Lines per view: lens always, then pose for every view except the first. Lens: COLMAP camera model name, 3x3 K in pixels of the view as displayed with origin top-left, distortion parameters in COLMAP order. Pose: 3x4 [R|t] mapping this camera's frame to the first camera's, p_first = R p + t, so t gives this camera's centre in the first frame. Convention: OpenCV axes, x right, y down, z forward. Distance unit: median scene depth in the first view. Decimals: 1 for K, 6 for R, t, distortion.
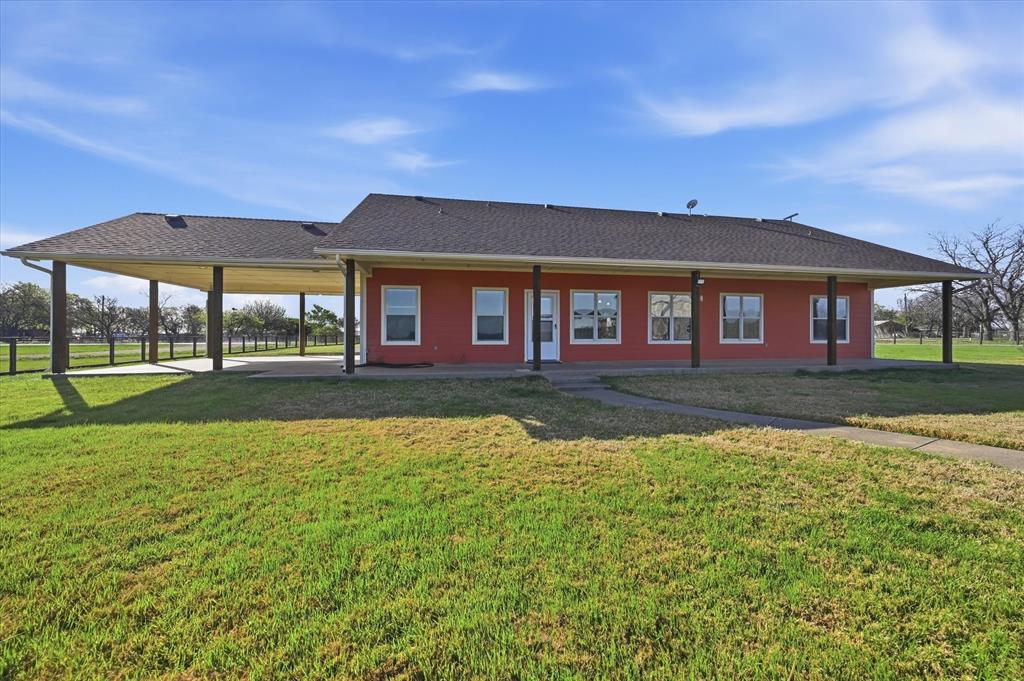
lens RADIAL K [[404.9, 0, 520.7], [0, 404.9, 334.2], [0, 0, 1]] dist [-0.000806, 0.000467]
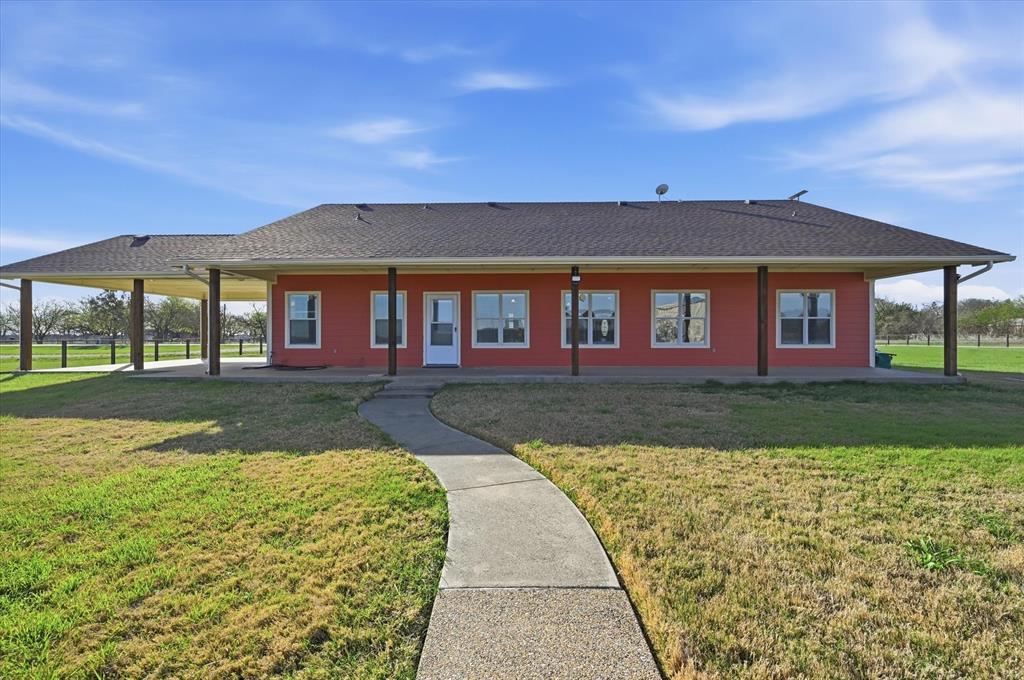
lens RADIAL K [[404.9, 0, 521.6], [0, 404.9, 338.0], [0, 0, 1]] dist [-0.000806, 0.000467]
pose [[0.975354, -0.000383, -0.220644, 0.434438], [0.001430, 0.999988, 0.004587, -0.003206], [0.220640, -0.004790, 0.975344, 0.094858]]
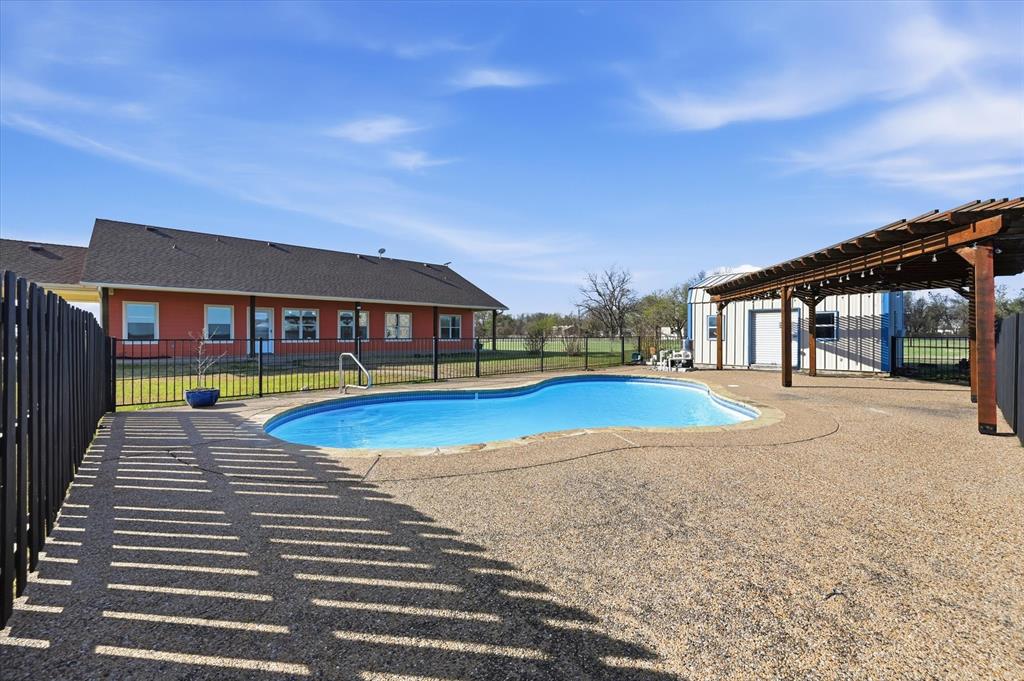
lens RADIAL K [[404.9, 0, 513.9], [0, 404.9, 340.7], [0, 0, 1]] dist [-0.000806, 0.000467]
pose [[0.858245, -0.007150, 0.513190, 0.085229], [0.000707, 0.999918, 0.012750, -0.000975], [-0.513239, -0.010580, 0.858180, -0.785471]]
